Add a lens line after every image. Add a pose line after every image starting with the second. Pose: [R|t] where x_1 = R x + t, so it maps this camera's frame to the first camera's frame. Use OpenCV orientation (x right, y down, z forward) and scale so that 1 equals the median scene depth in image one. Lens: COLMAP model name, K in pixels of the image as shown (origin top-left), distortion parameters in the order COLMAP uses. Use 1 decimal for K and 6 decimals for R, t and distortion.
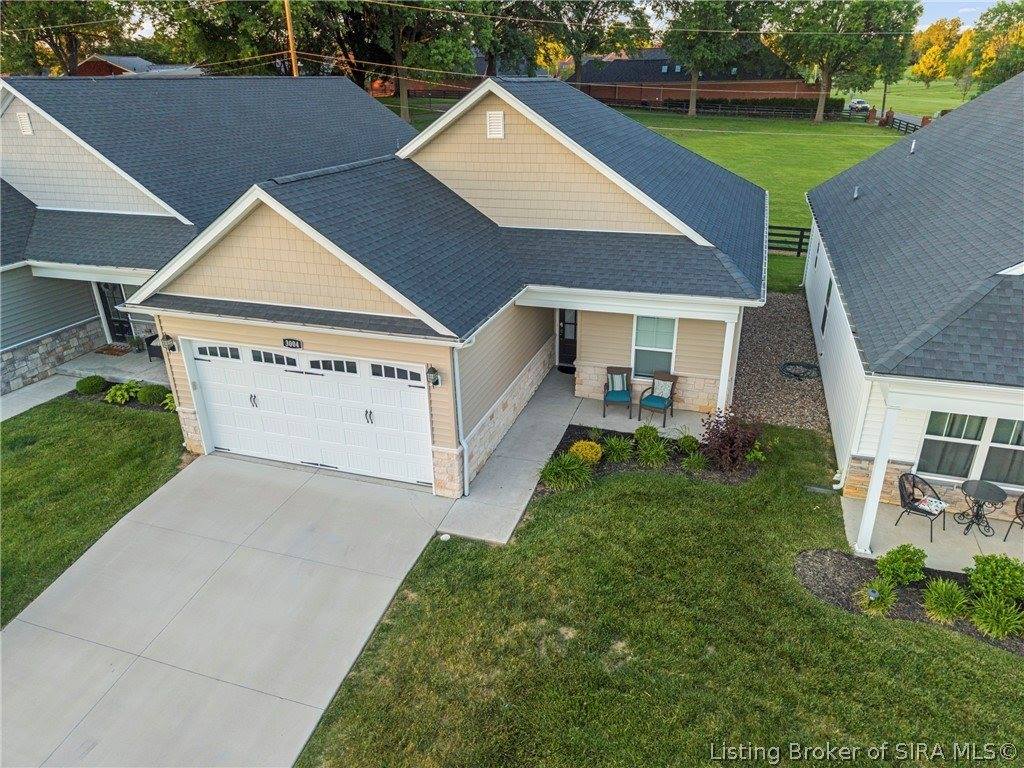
lens RADIAL K [[691.8, 0, 512.4], [0, 691.8, 406.9], [0, 0, 1]] dist [0.000771, -0.001292]
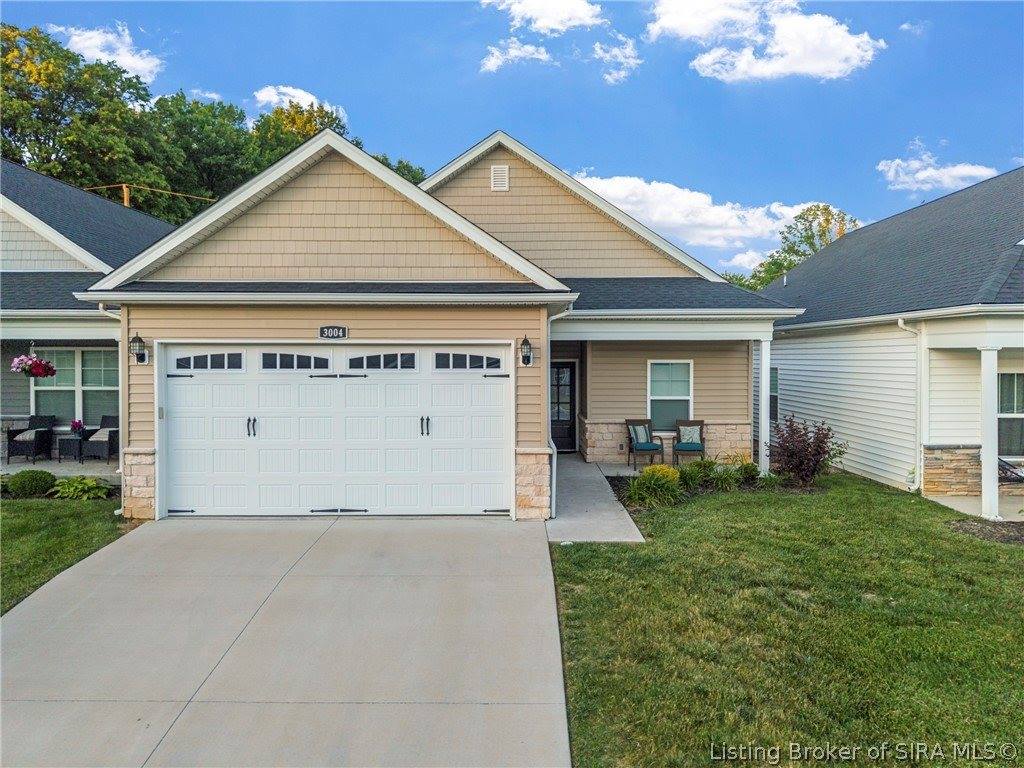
lens RADIAL K [[707.4, 0, 513.5], [0, 707.4, 378.7], [0, 0, 1]] dist [0.018161, -0.007287]
pose [[0.949595, 0.005803, 0.313424, -0.364477], [0.122660, 0.913232, -0.388539, 0.291672], [-0.288484, 0.407399, 0.866489, 0.243889]]
